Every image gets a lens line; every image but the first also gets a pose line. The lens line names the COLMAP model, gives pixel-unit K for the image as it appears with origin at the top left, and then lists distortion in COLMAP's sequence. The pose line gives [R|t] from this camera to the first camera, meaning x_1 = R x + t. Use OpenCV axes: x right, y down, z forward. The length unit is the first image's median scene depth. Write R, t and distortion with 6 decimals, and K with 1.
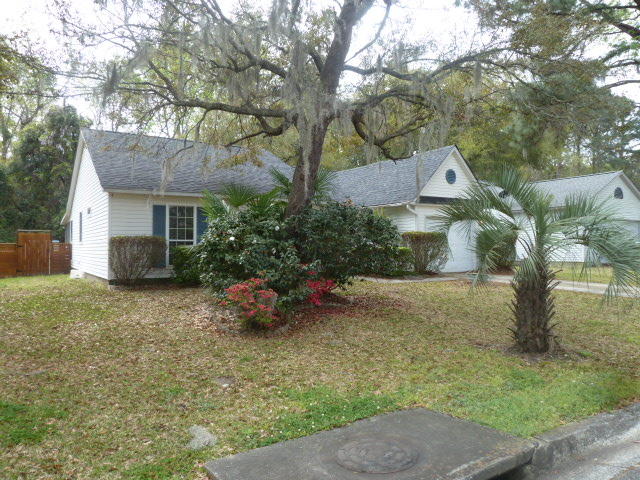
lens RADIAL K [[479.8, 0, 321.0], [0, 479.8, 241.1], [0, 0, 1]] dist [-0.043105, 0.016551]
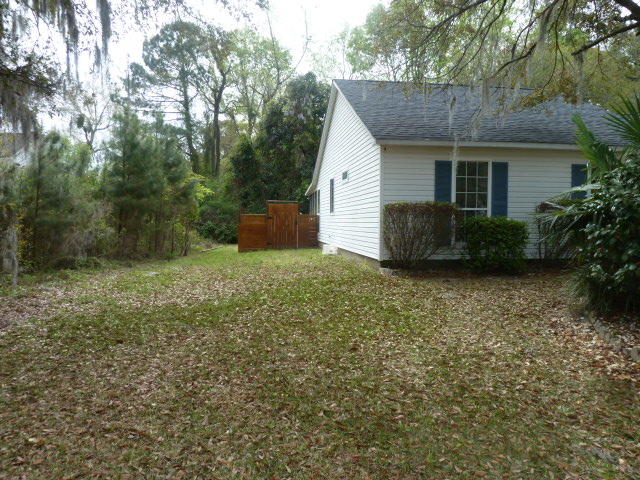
lens RADIAL K [[479.8, 0, 319.3], [0, 479.8, 239.8], [0, 0, 1]] dist [-0.043105, 0.016551]
pose [[0.903031, 0.018706, -0.429168, -0.186321], [0.003914, 0.998652, 0.051765, 0.006933], [0.429558, -0.048425, 0.901740, 0.239298]]
